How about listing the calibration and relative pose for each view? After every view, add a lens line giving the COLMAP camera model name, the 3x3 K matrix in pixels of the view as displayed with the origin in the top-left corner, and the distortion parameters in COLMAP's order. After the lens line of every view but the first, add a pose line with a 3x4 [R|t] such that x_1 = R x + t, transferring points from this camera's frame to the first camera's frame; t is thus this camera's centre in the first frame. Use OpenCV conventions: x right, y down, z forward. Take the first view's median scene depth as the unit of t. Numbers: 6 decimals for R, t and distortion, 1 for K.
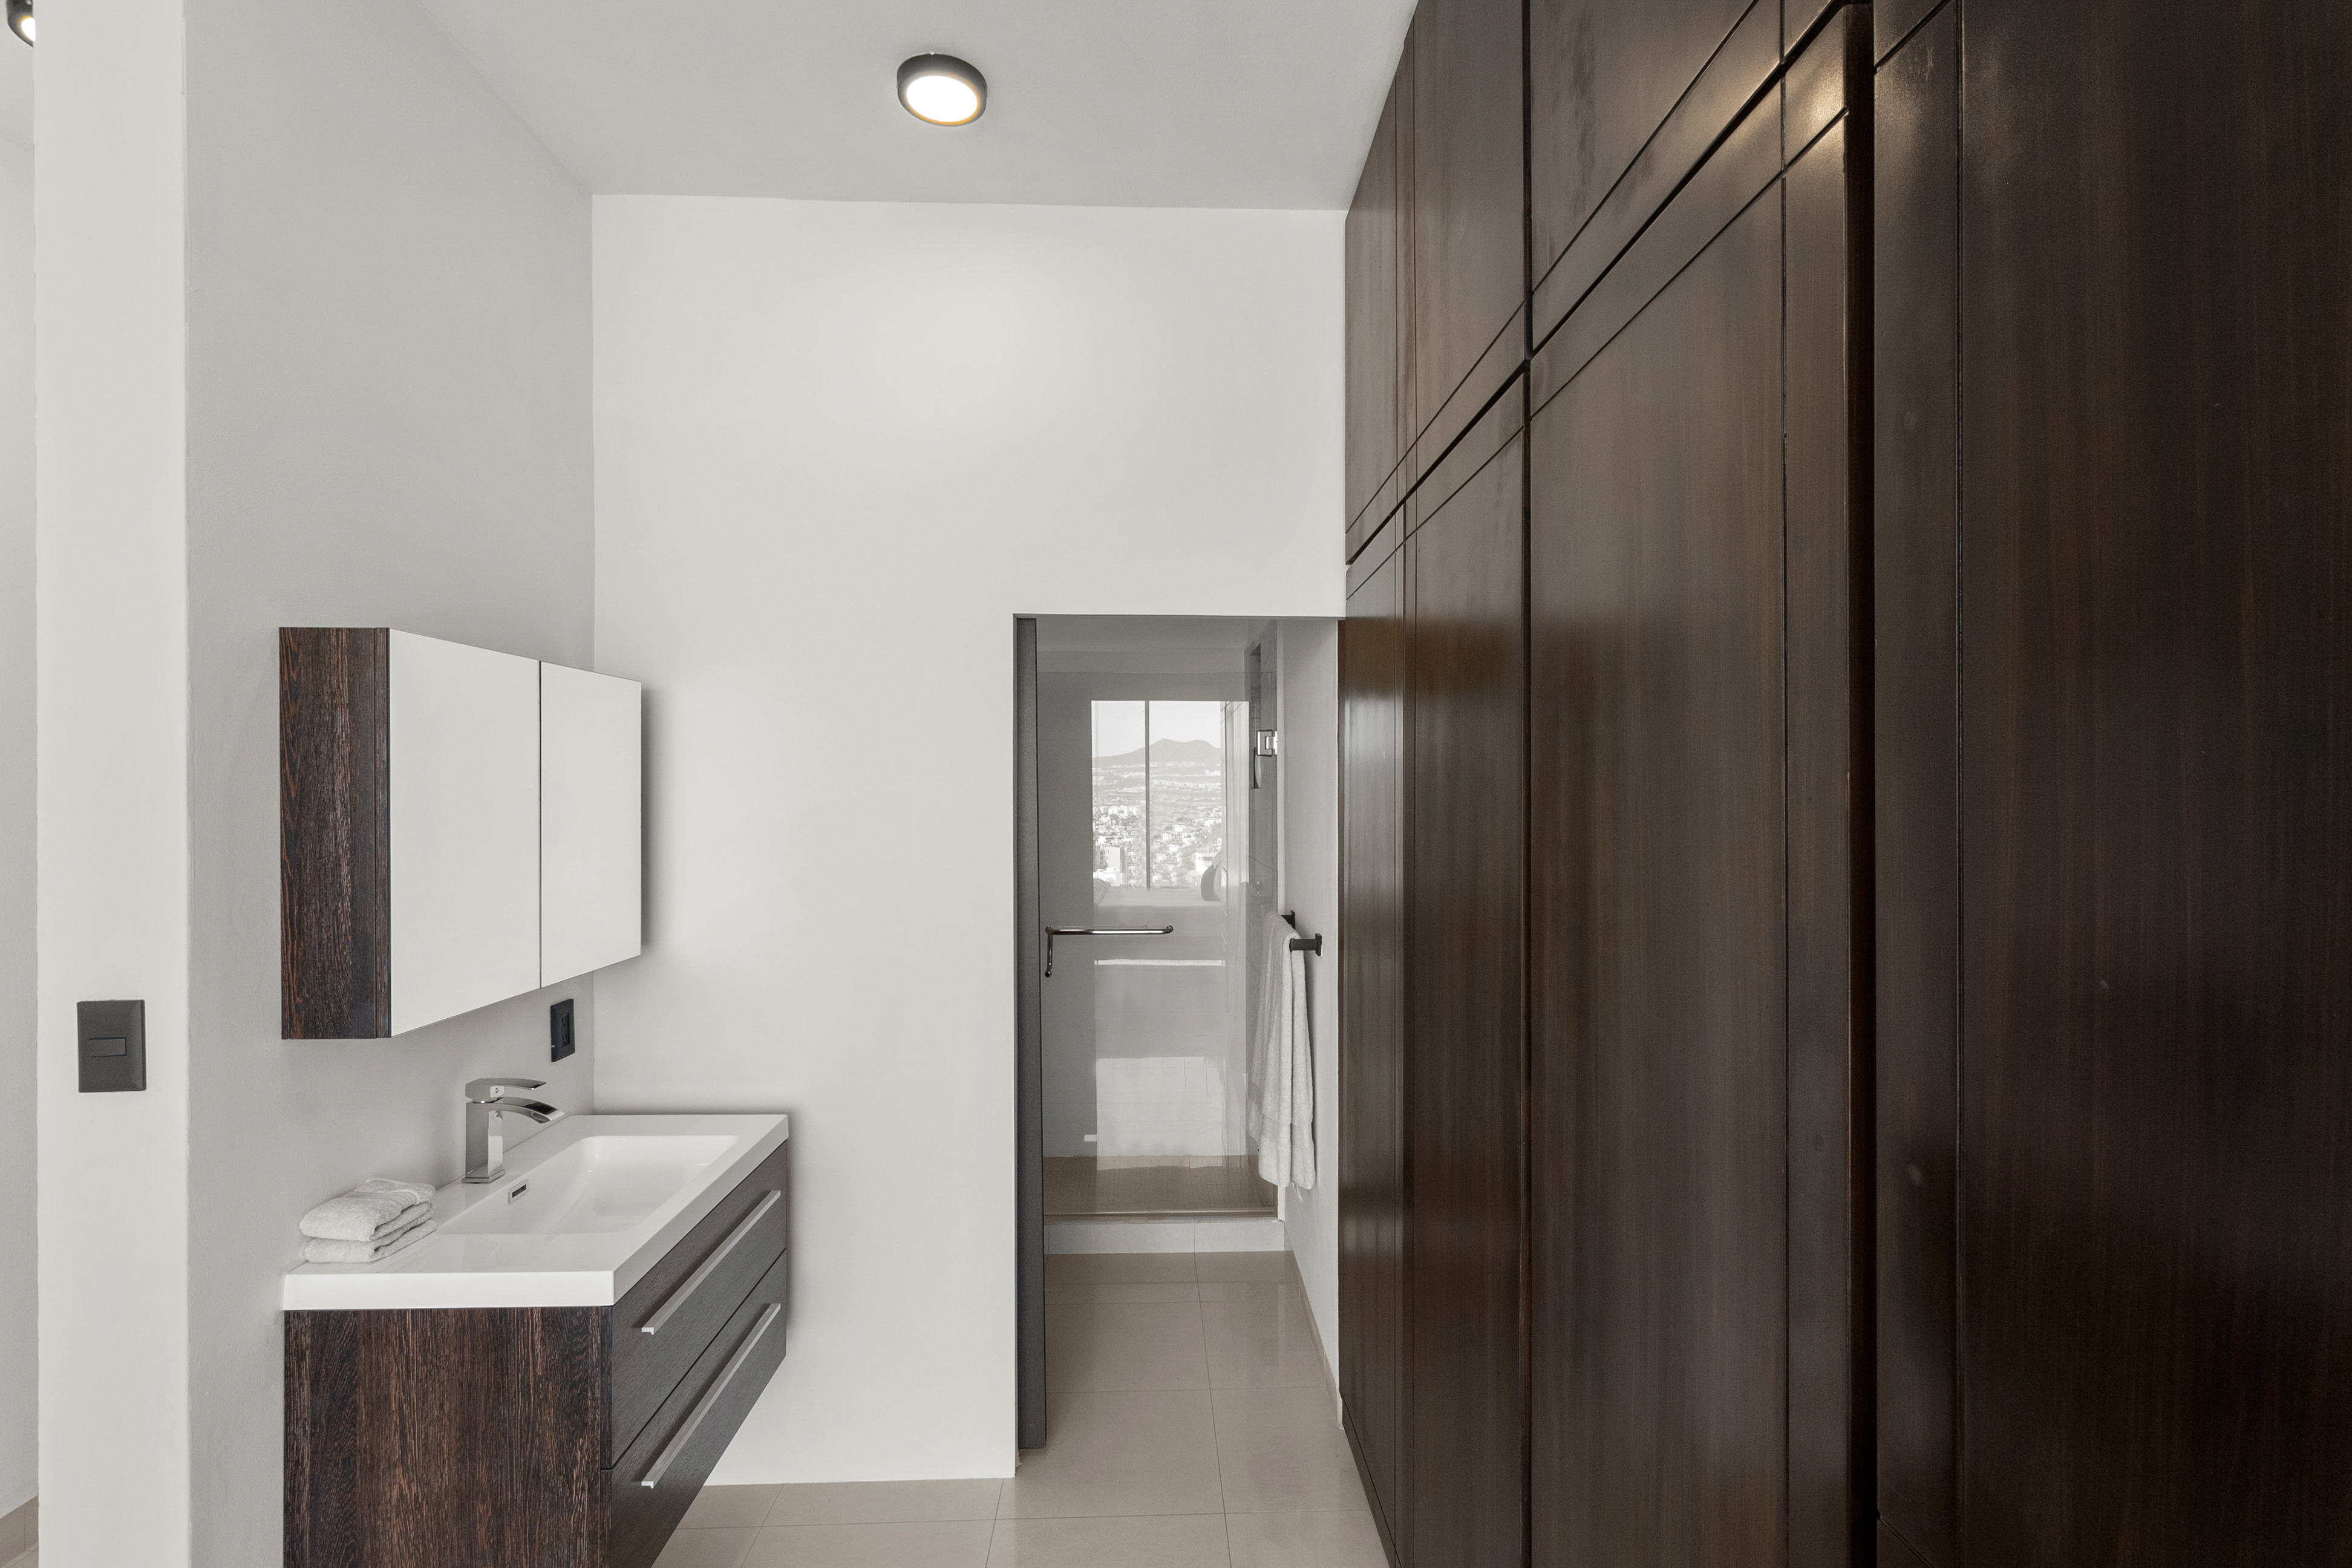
lens RADIAL K [[1088.2, 0, 1188.2], [0, 1088.2, 791.2], [0, 0, 1]] dist [0.001856, 0.000228]
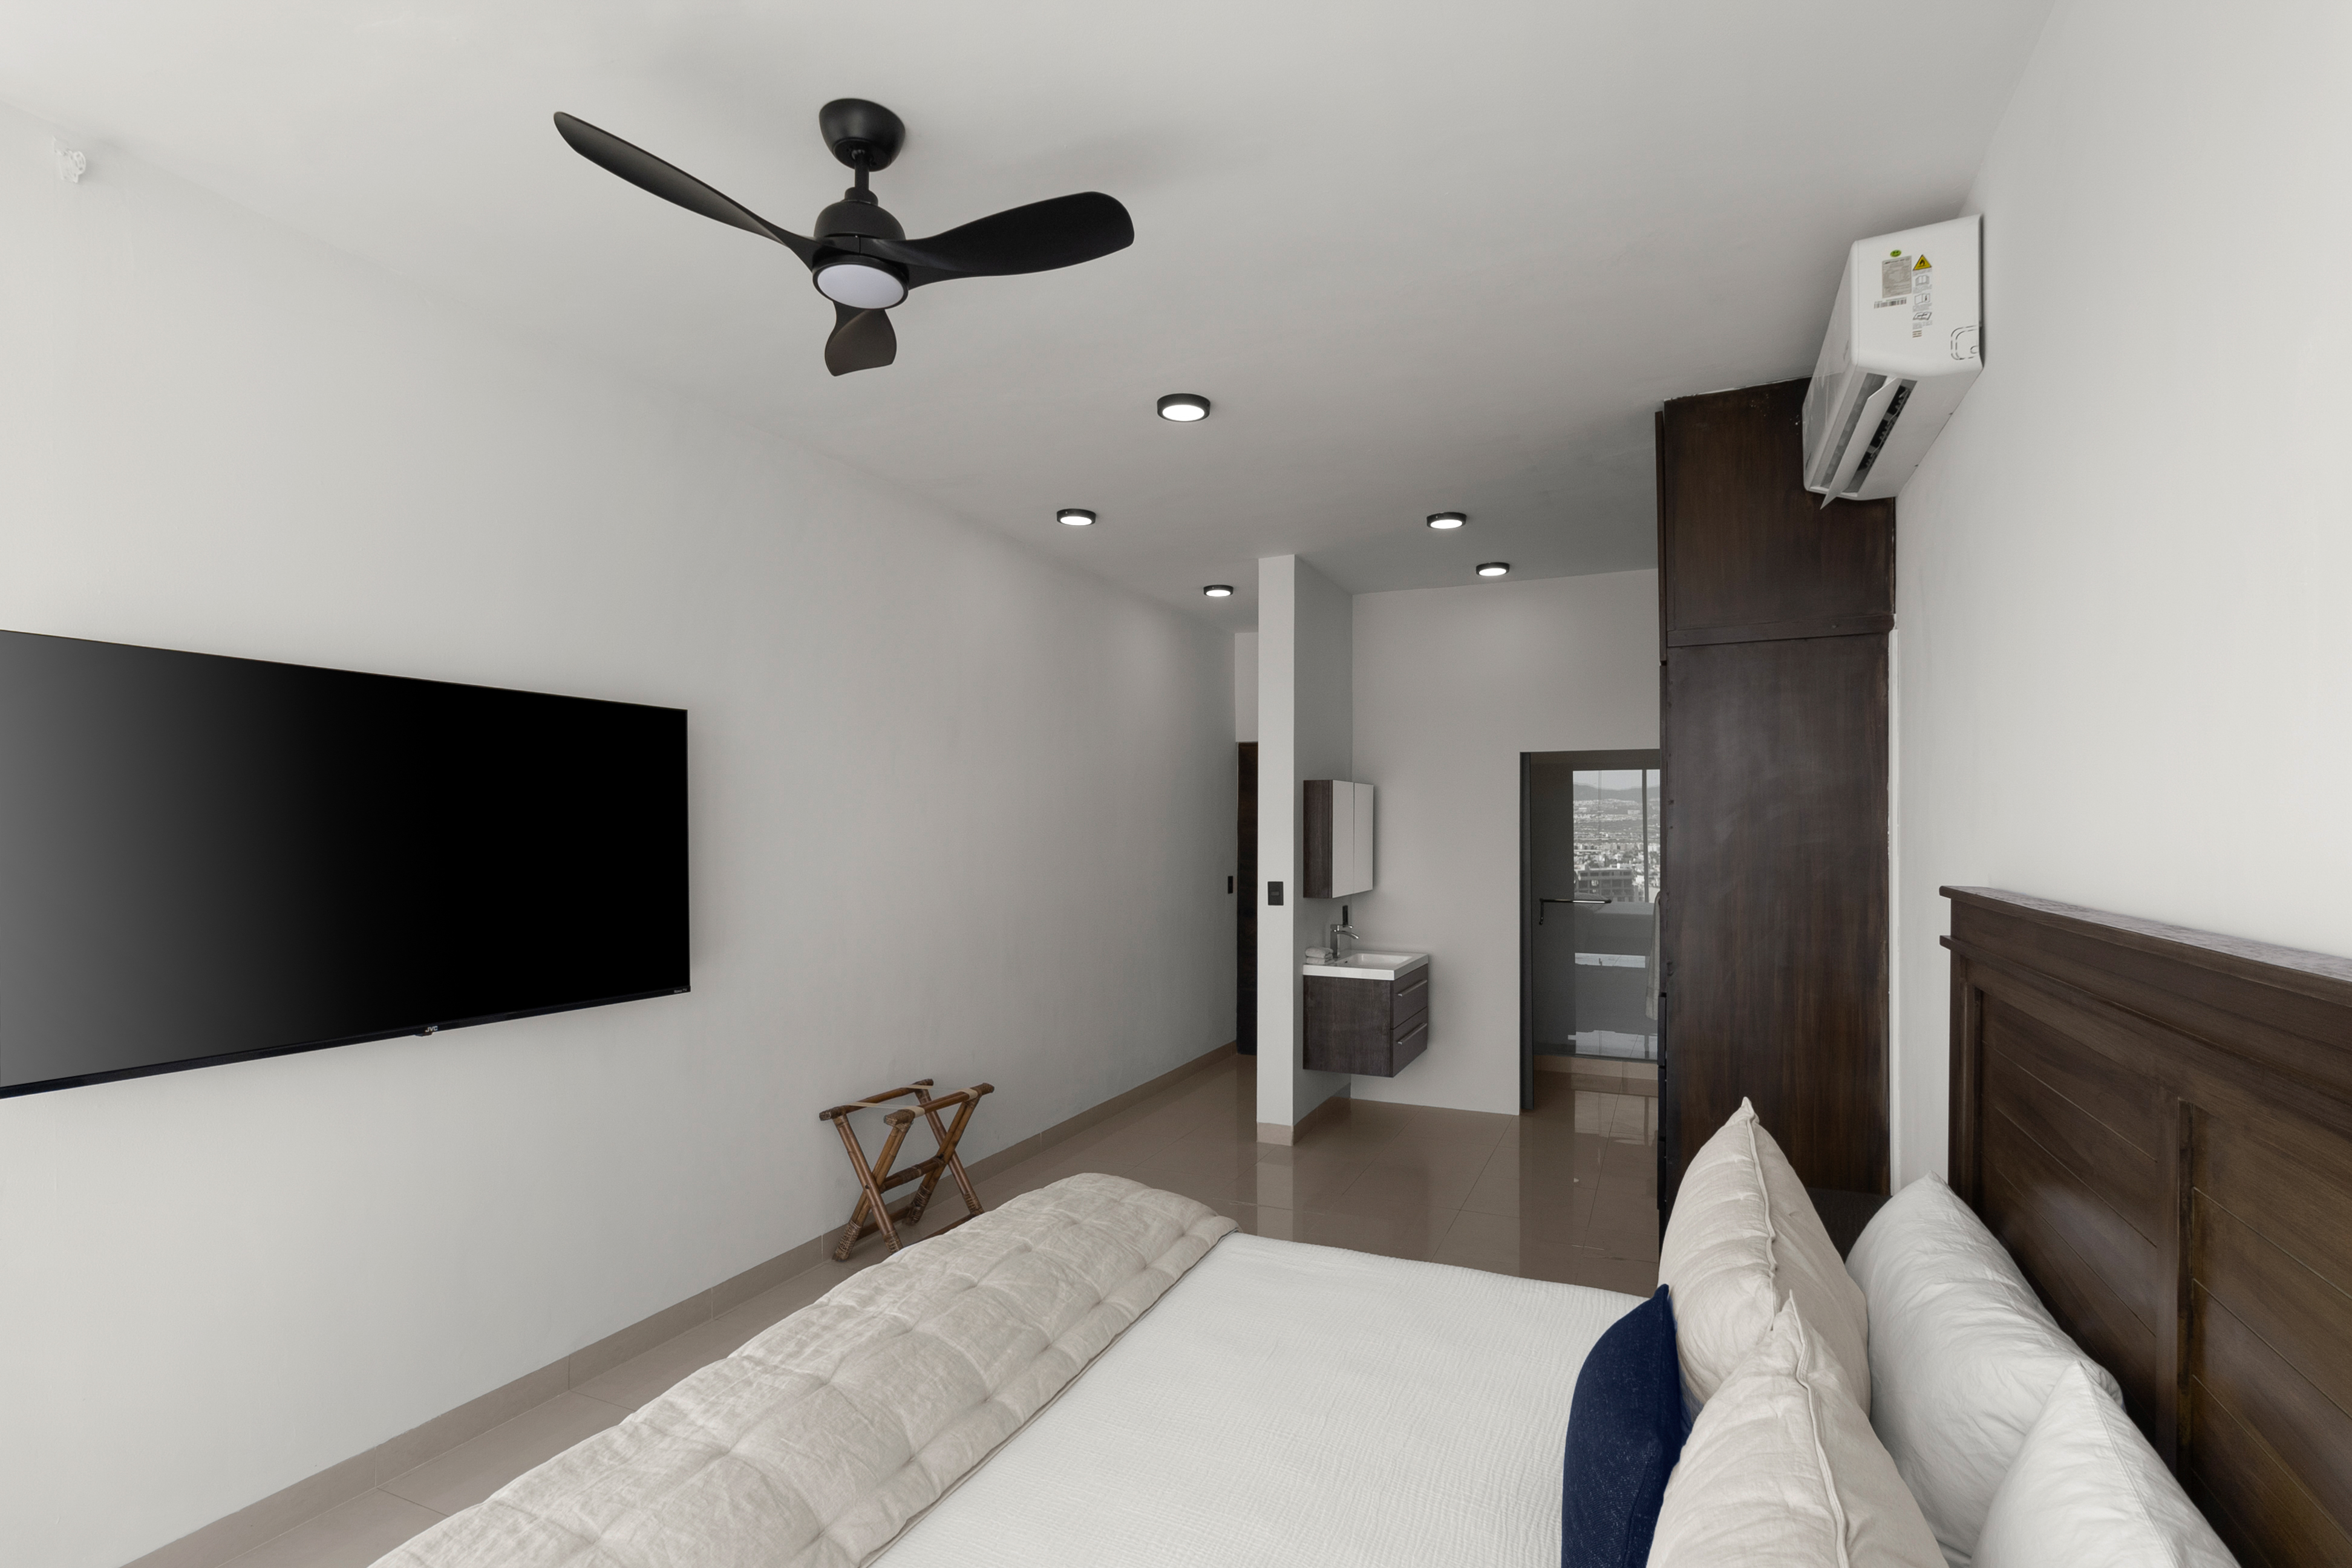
lens RADIAL K [[1088.2, 0, 1188.2], [0, 1088.2, 791.2], [0, 0, 1]] dist [0.001856, 0.000228]
pose [[0.891907, -0.004358, -0.452197, 0.299940], [-0.008526, 0.999614, -0.026451, -0.014225], [0.452138, 0.027447, 0.891526, -1.612081]]
